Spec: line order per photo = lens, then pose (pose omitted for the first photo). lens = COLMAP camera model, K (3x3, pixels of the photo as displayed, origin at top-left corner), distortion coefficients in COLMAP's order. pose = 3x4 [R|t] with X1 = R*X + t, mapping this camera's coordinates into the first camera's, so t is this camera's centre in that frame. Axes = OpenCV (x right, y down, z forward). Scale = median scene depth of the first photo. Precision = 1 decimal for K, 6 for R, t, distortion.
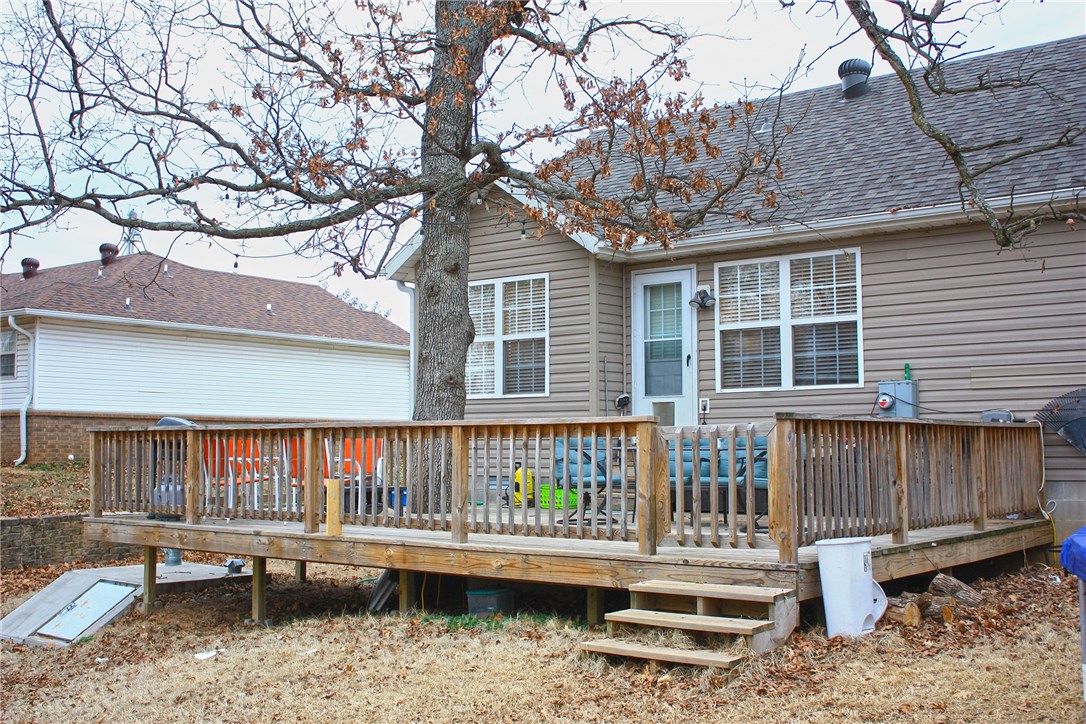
lens RADIAL K [[1192.4, 0, 543.7], [0, 1192.4, 360.0], [0, 0, 1]] dist [-0.105635, 0.000000]
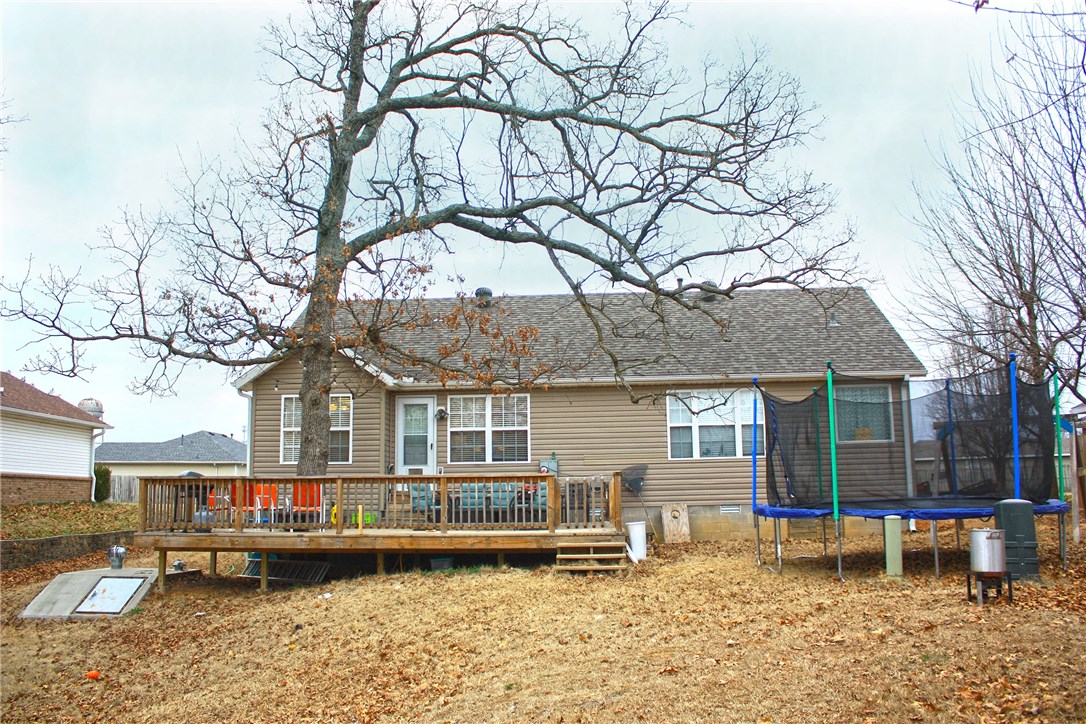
lens RADIAL K [[896.0, 0, 536.6], [0, 896.0, 361.7], [0, 0, 1]] dist [-0.137094, 0.082247]
pose [[0.829493, 0.081587, 0.552526, -0.551331], [-0.031986, 0.994589, -0.098843, 0.001511], [-0.557601, 0.064316, 0.827614, -0.270135]]
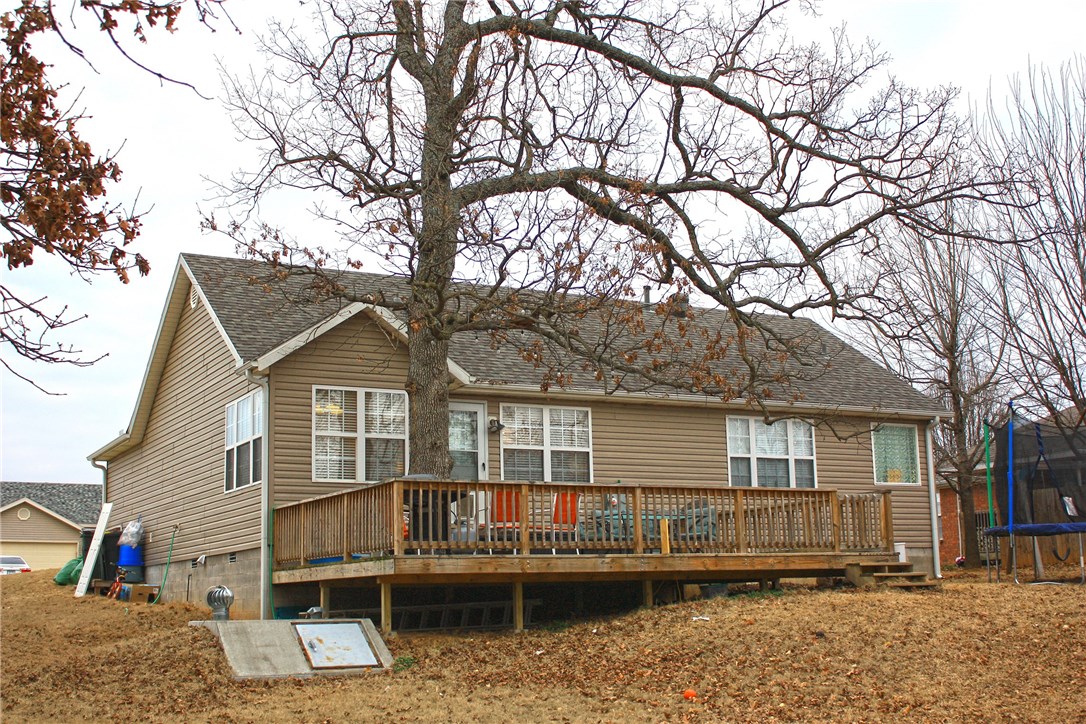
lens RADIAL K [[1358.6, 0, 543.1], [0, 1358.6, 366.3], [0, 0, 1]] dist [-0.022257, 0.000000]
pose [[0.382682, 0.157860, 0.910294, -1.431601], [-0.042457, 0.987258, -0.153359, 0.135386], [-0.922904, 0.020039, 0.384508, 0.315074]]
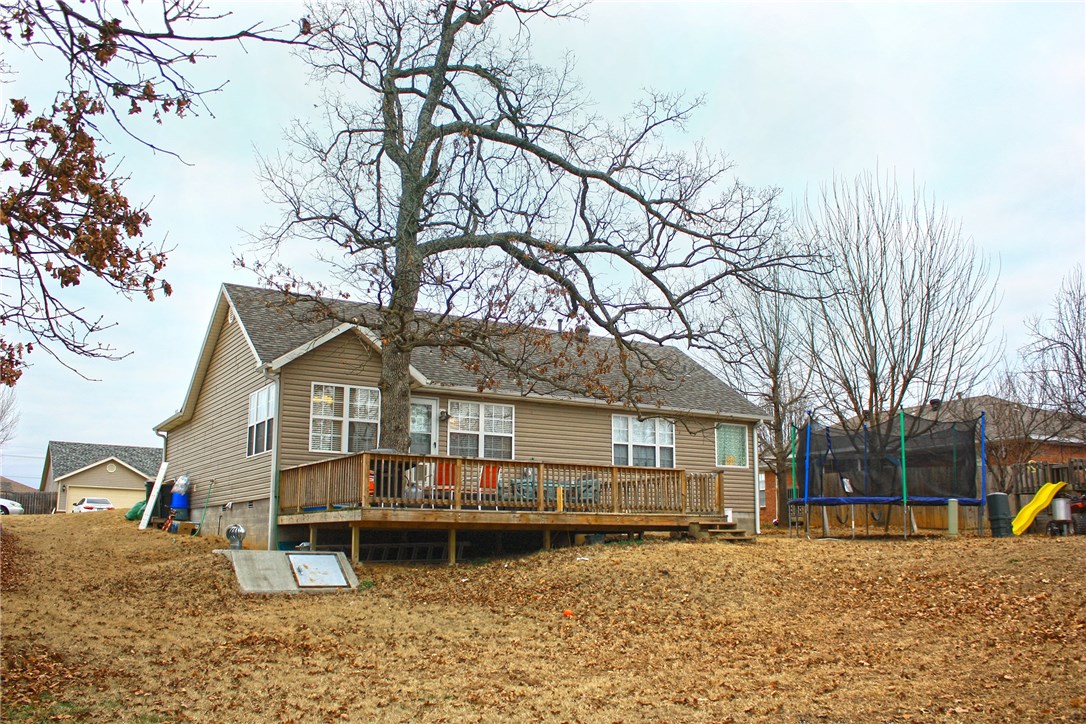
lens RADIAL K [[972.5, 0, 542.4], [0, 972.5, 370.9], [0, 0, 1]] dist [-0.090982, 0.042347]
pose [[0.331799, 0.175037, 0.926969, -1.411773], [-0.069554, 0.984500, -0.161005, 0.133194], [-0.940783, -0.011053, 0.338830, 0.296170]]
